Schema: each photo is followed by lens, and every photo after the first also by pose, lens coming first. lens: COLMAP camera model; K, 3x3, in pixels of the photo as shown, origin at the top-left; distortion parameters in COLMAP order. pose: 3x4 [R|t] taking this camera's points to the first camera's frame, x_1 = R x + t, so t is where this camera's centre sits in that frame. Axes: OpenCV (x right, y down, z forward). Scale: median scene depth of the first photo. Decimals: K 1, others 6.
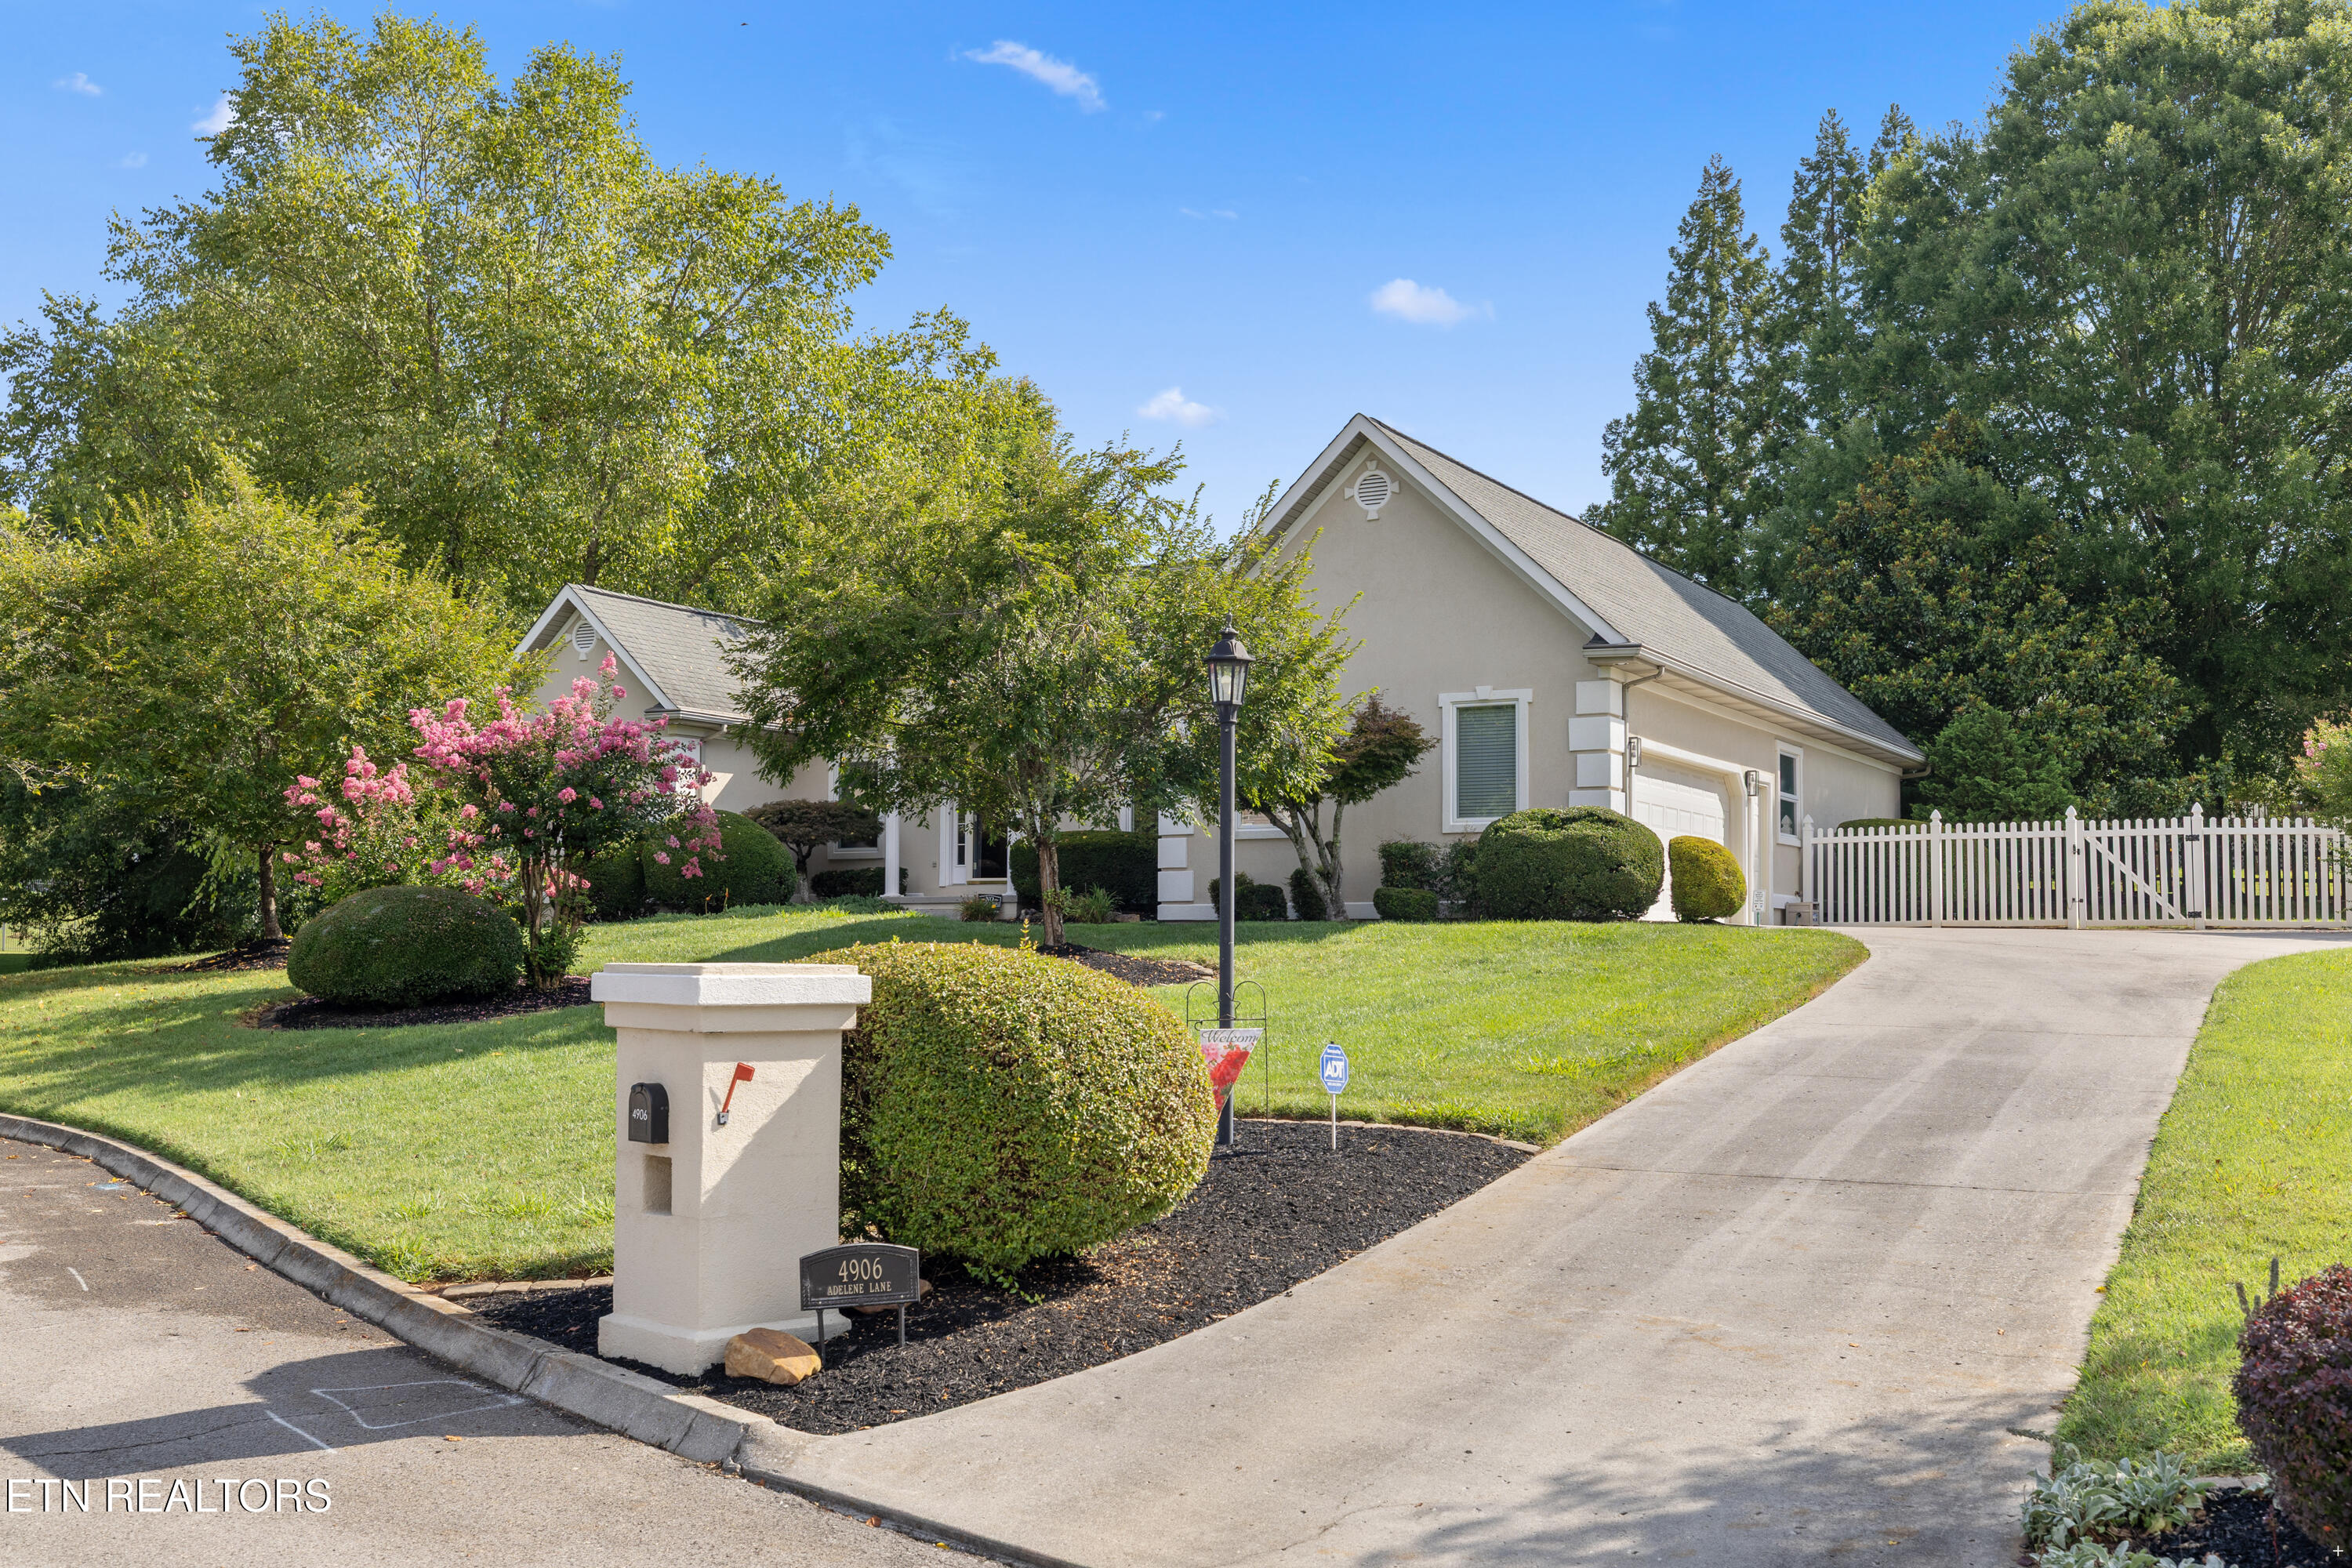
lens RADIAL K [[2363.0, 0, 1186.1], [0, 2363.0, 796.7], [0, 0, 1]] dist [-0.005474, 0.000000]
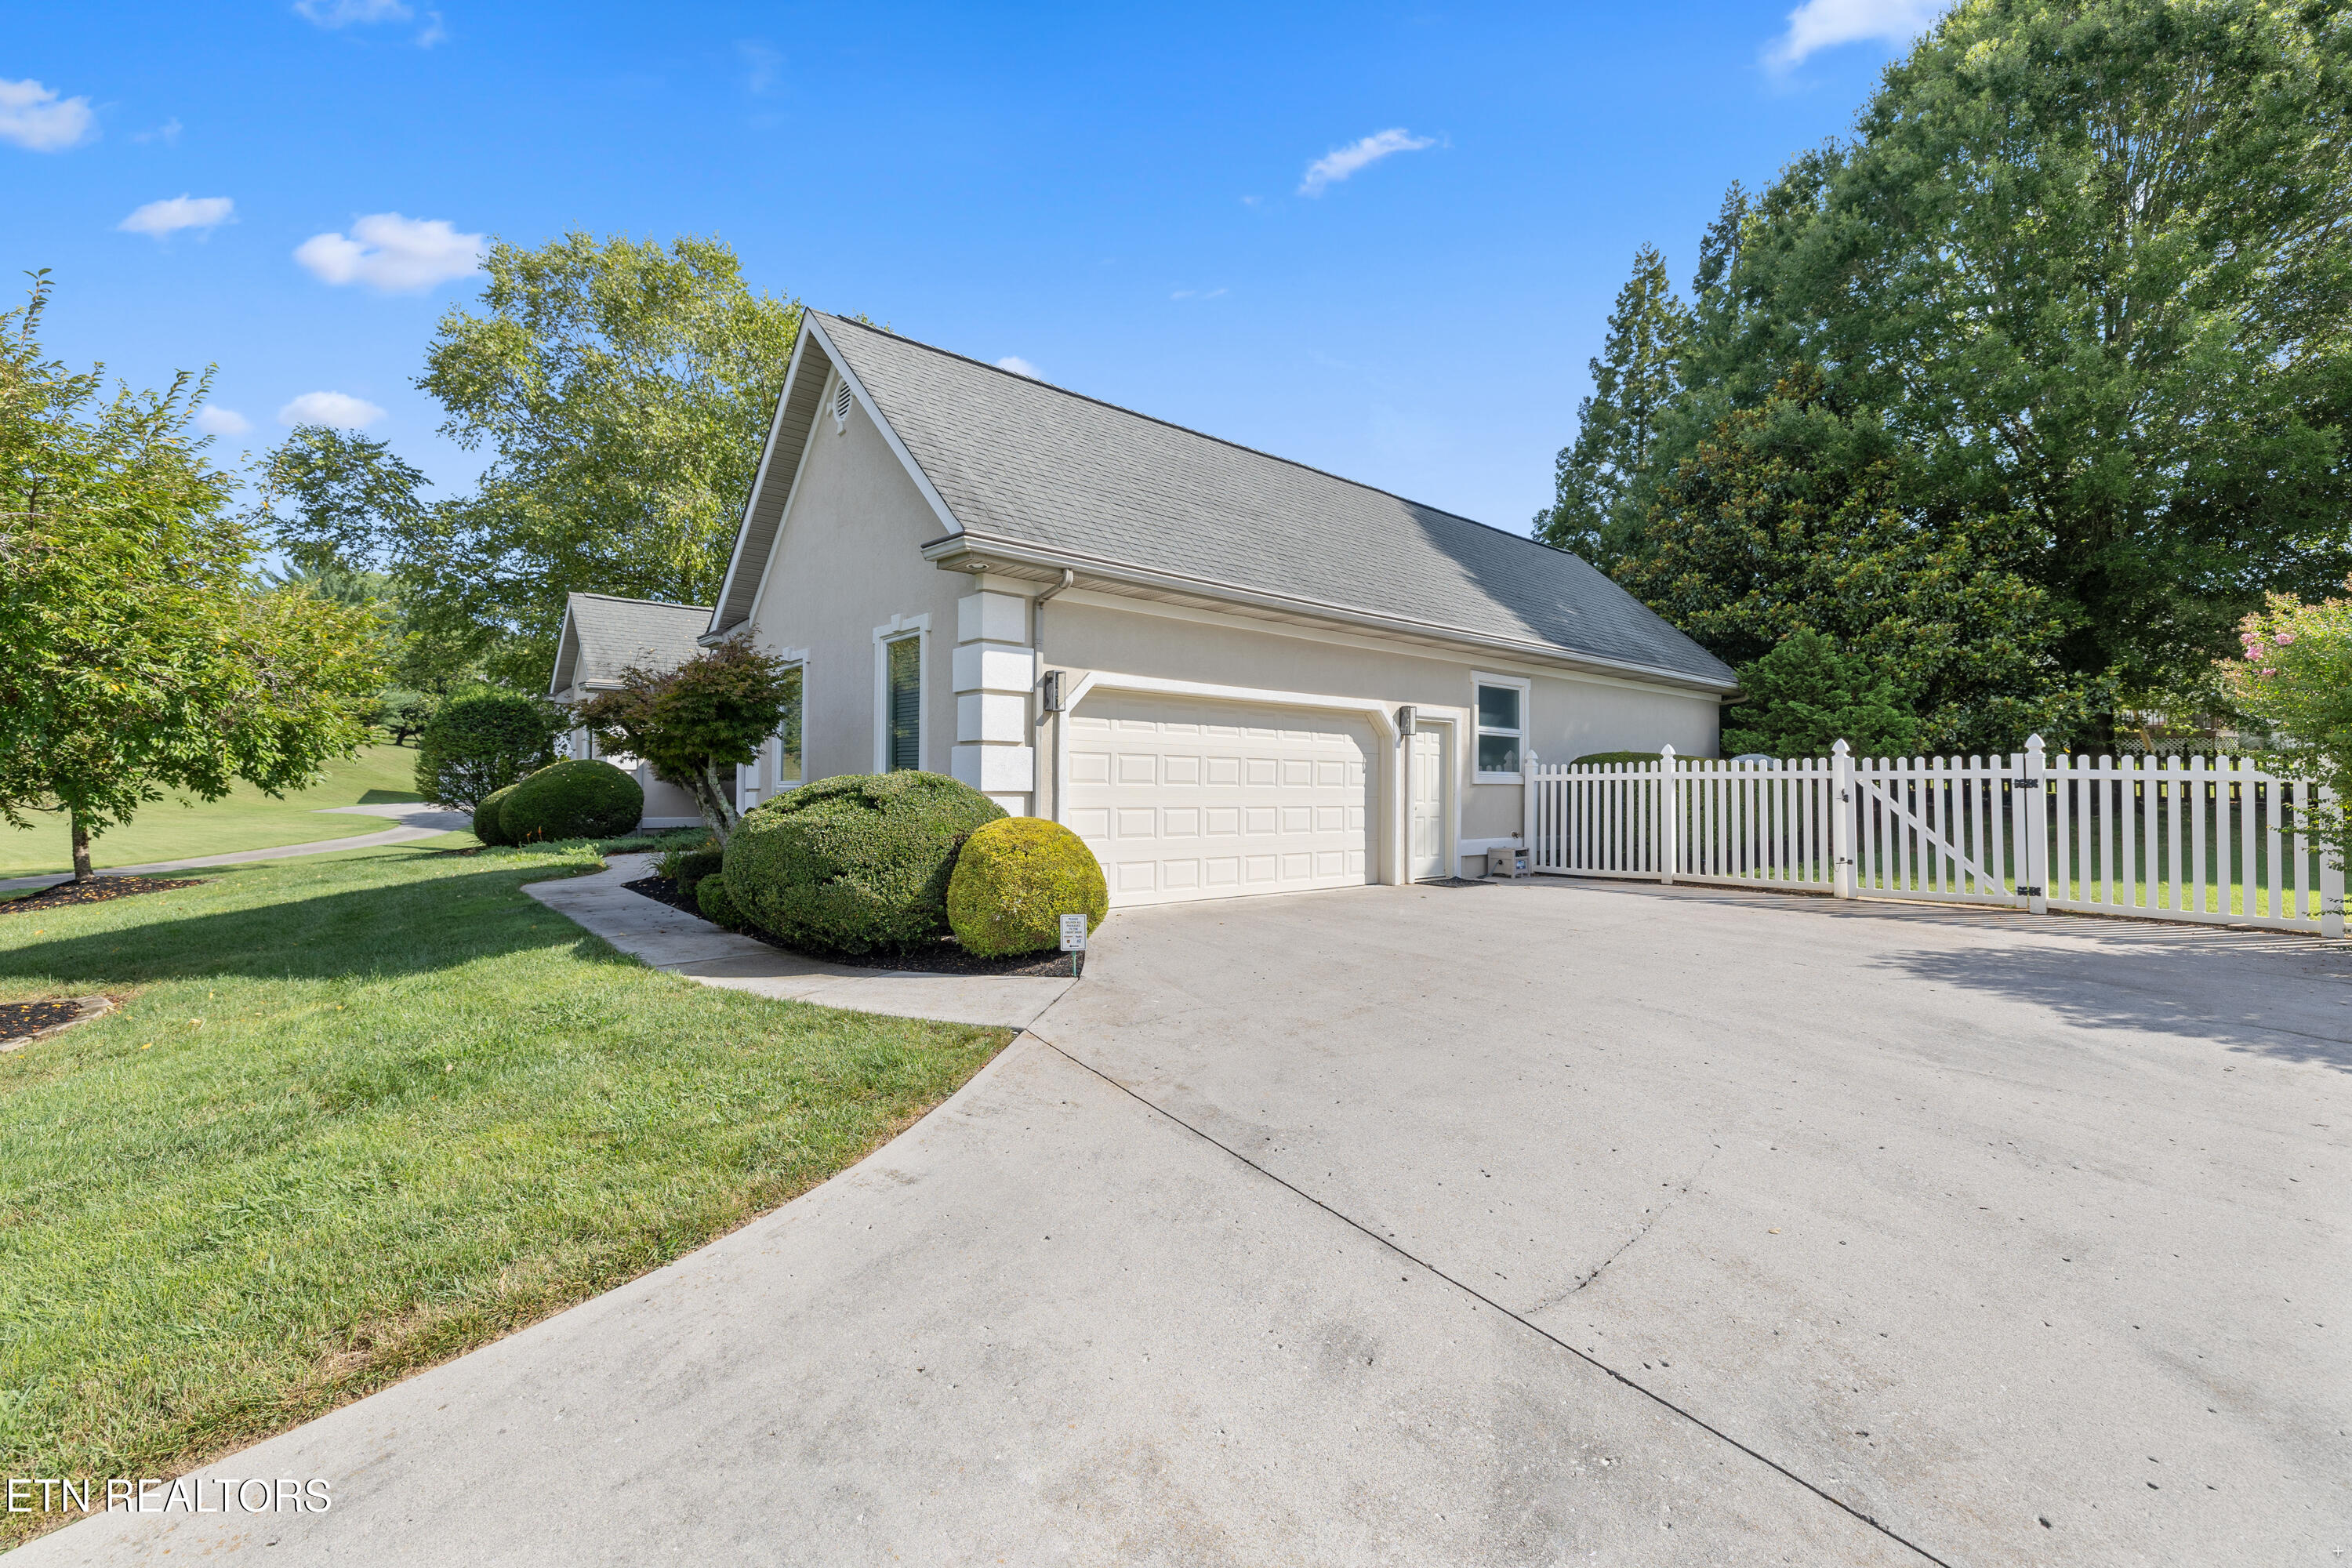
lens RADIAL K [[994.4, 0, 1183.2], [0, 994.4, 760.0], [0, 0, 1]] dist [0.000464, 0.000904]
pose [[0.939448, -0.011439, -0.342501, 0.236985], [0.025523, 0.999002, 0.036642, -0.005702], [0.341740, -0.043165, 0.938803, 0.515783]]
